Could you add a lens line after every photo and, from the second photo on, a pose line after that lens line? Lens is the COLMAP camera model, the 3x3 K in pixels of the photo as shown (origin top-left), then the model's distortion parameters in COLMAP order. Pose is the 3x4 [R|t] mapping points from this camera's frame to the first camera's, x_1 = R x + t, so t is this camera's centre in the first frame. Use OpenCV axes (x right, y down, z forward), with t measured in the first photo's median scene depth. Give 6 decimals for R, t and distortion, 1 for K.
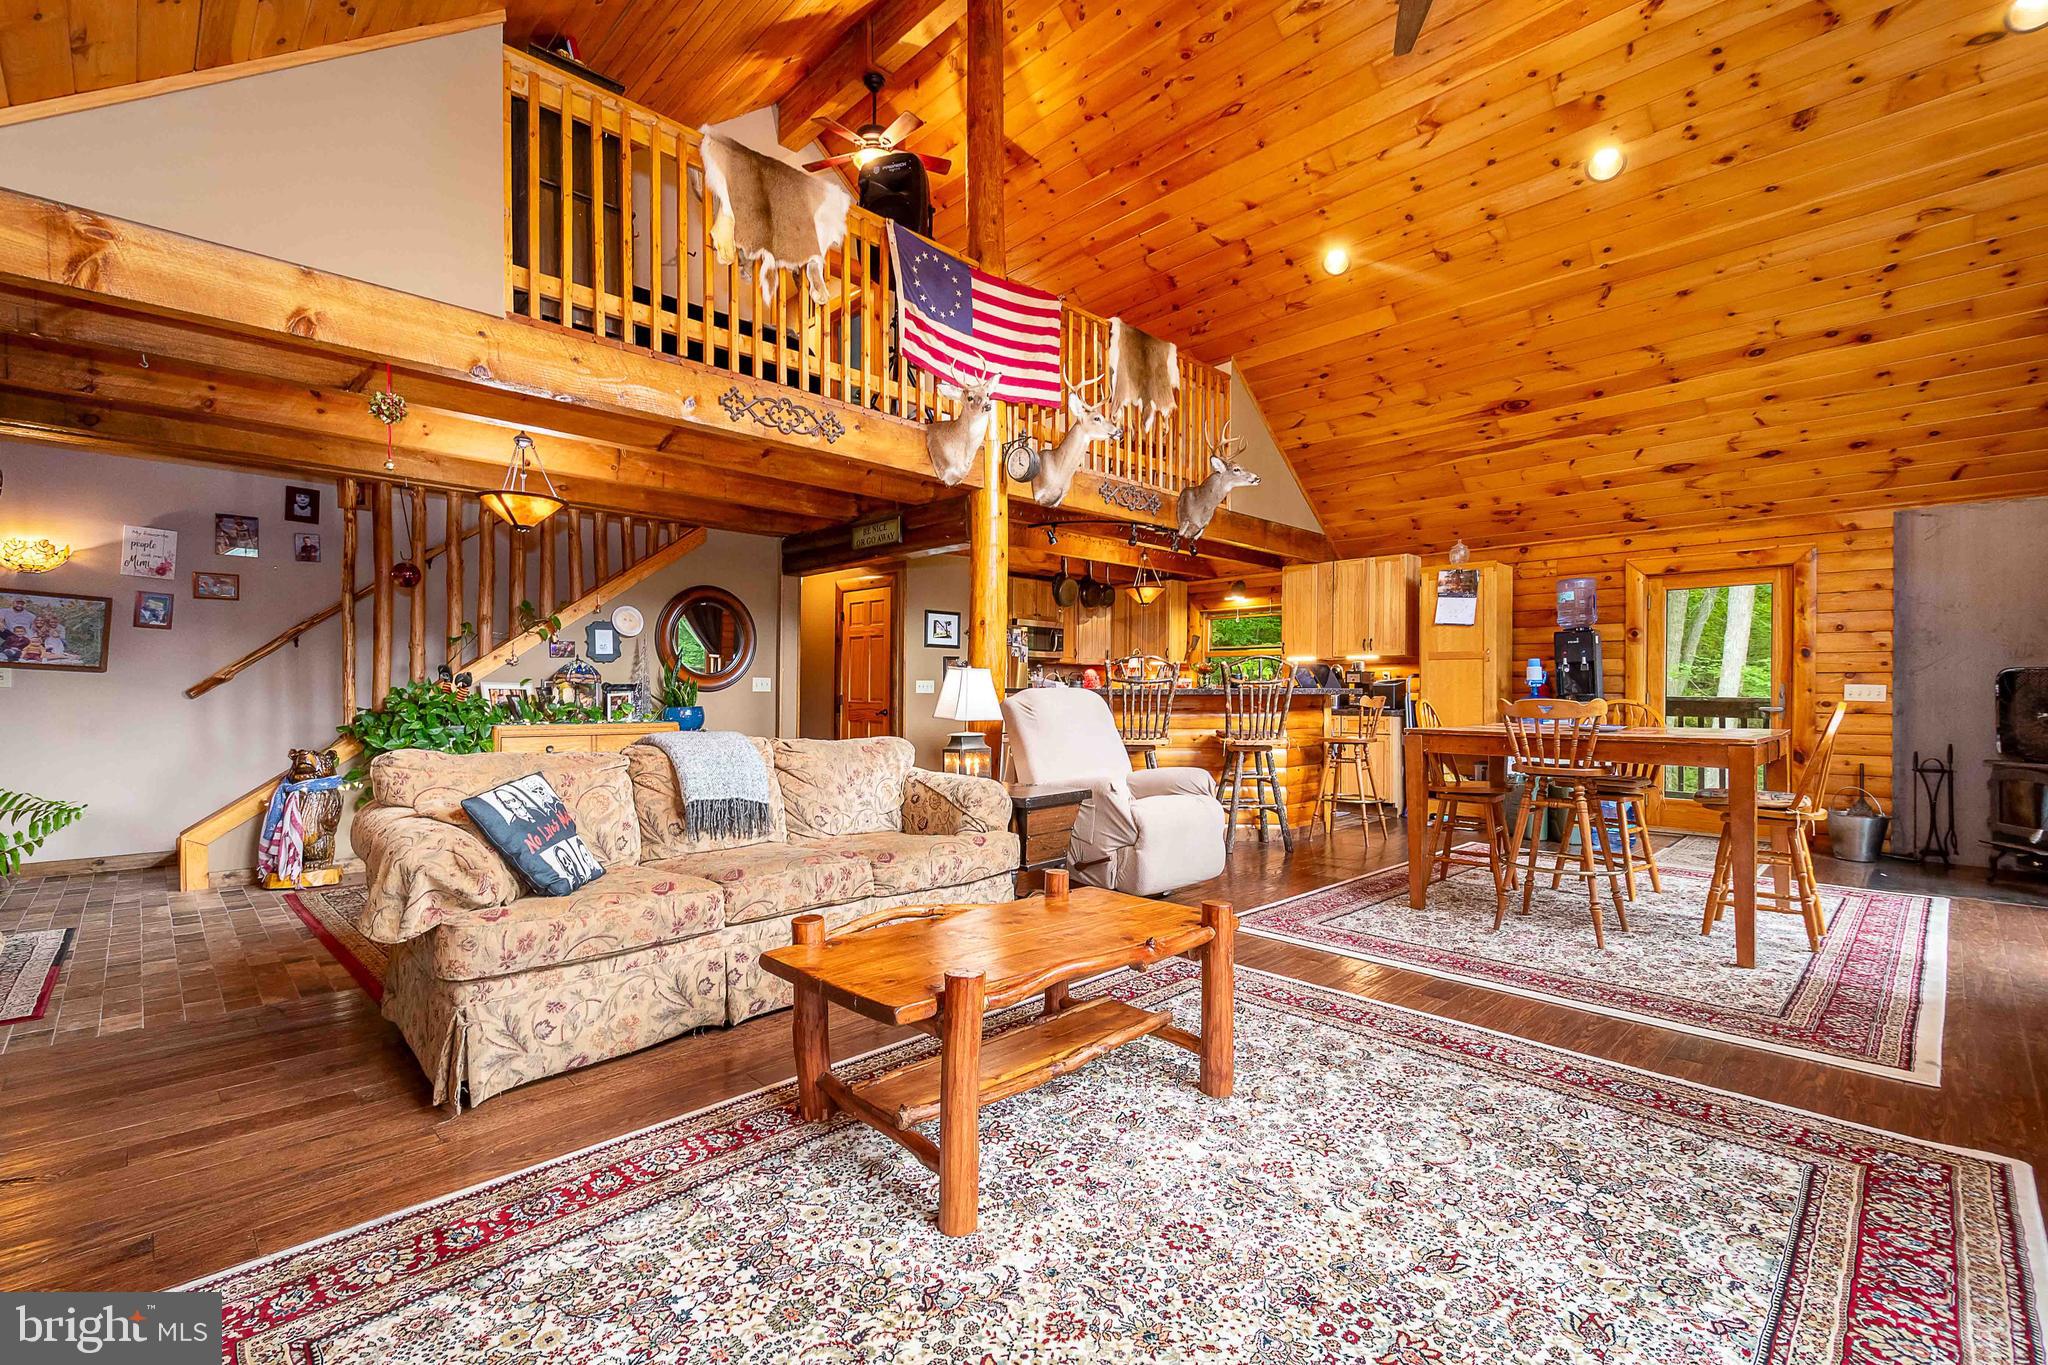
lens RADIAL K [[902.6, 0, 1014.9], [0, 902.6, 683.9], [0, 0, 1]] dist [0.010338, -0.000412]
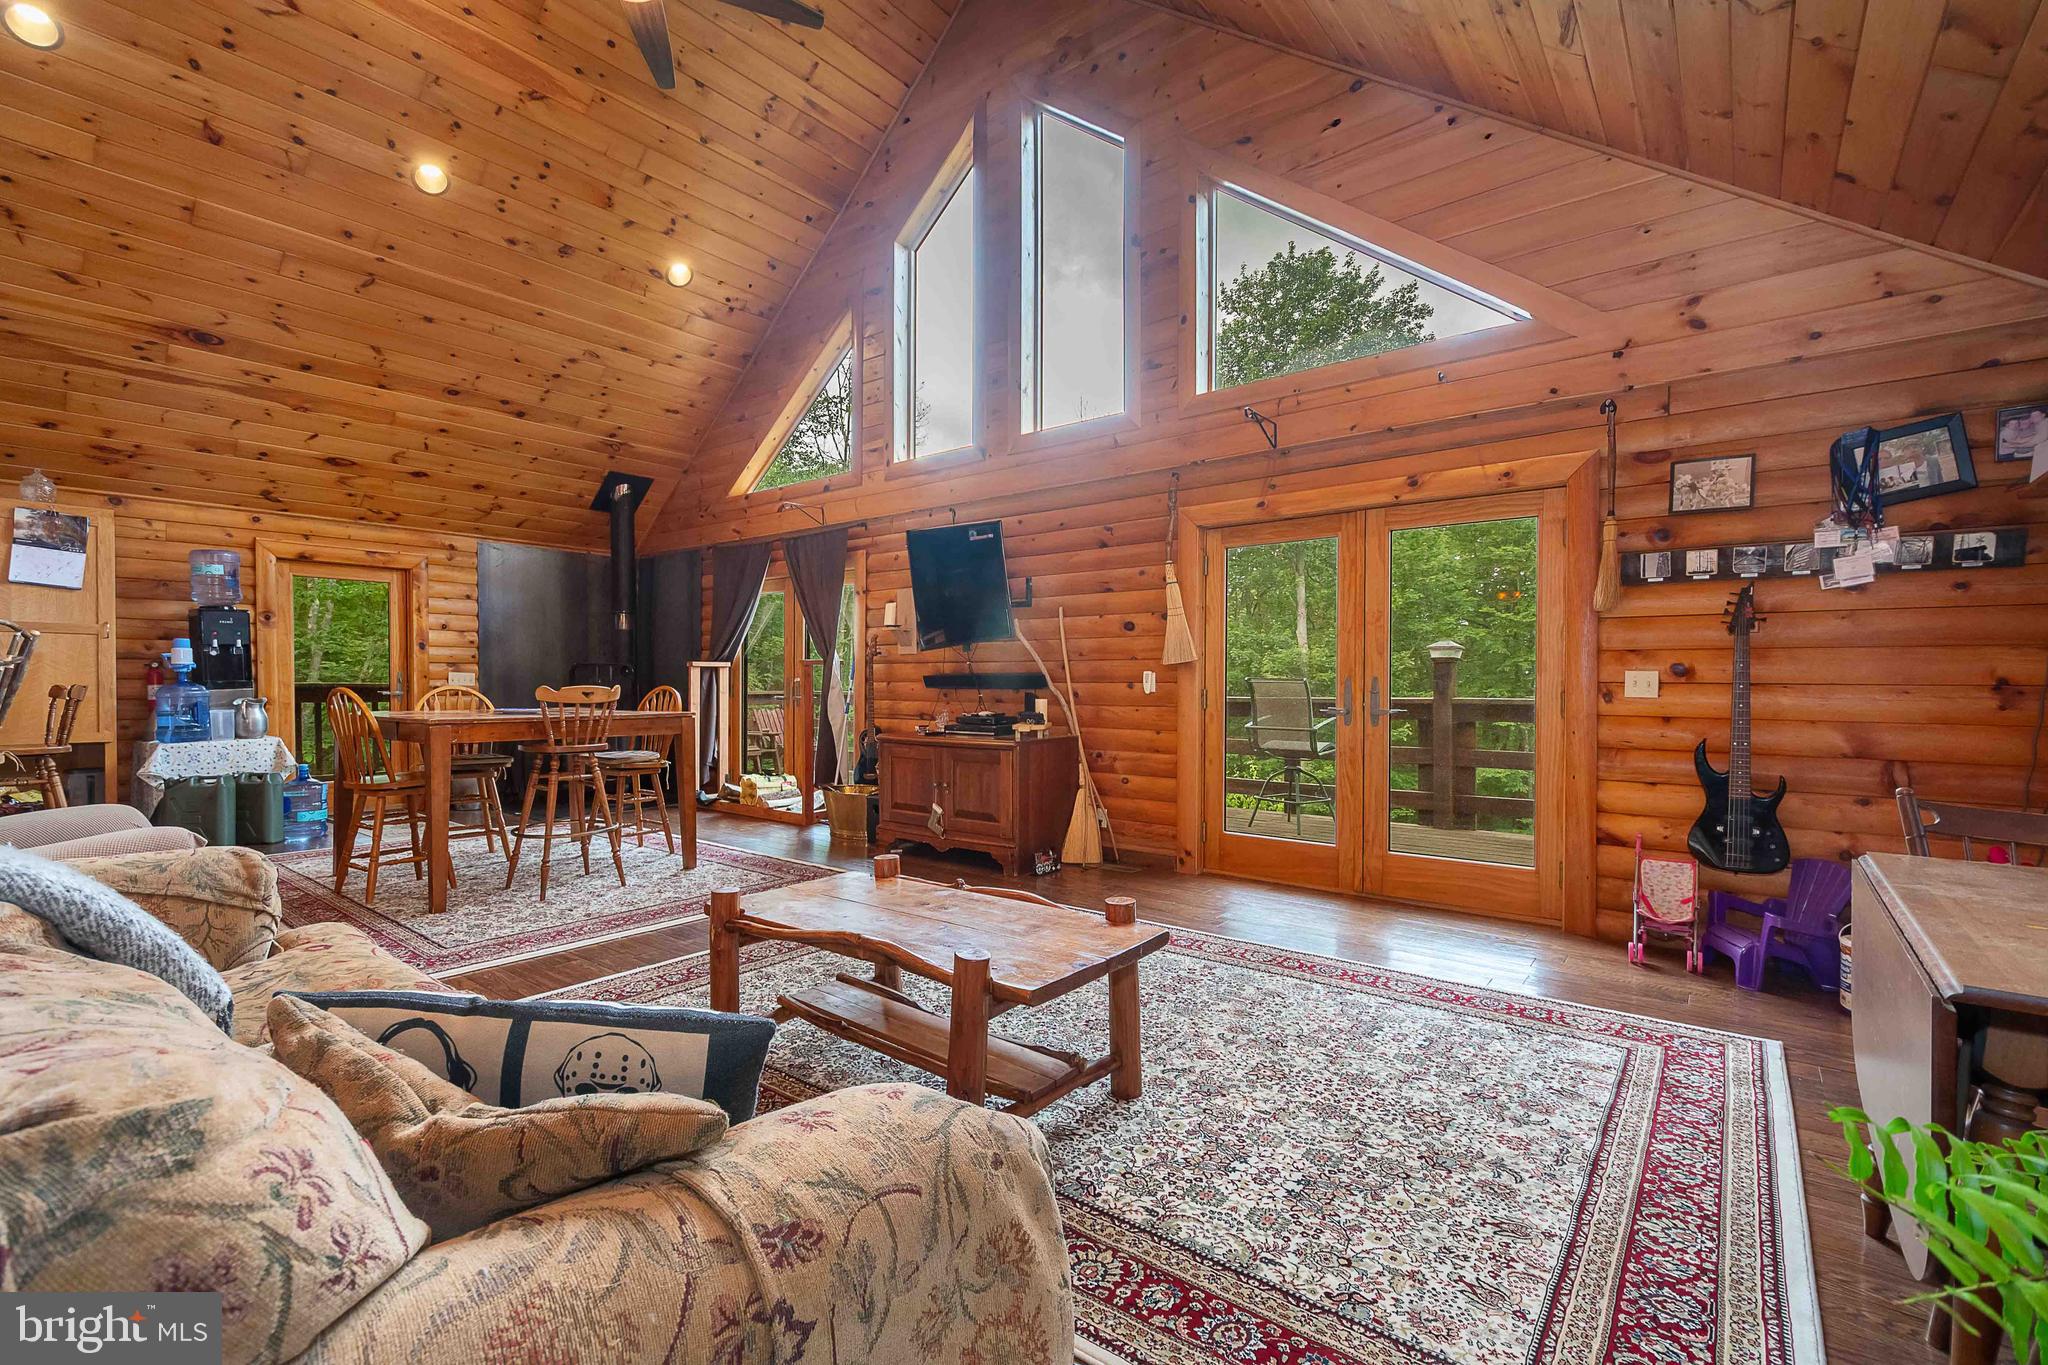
lens RADIAL K [[882.6, 0, 996.6], [0, 882.6, 679.0], [0, 0, 1]] dist [0.003575, -0.000211]
pose [[-0.107137, -0.001322, 0.994243, -0.383416], [-0.010997, 0.999940, 0.000145, 0.001582], [-0.994183, -0.010918, -0.107145, 0.390322]]
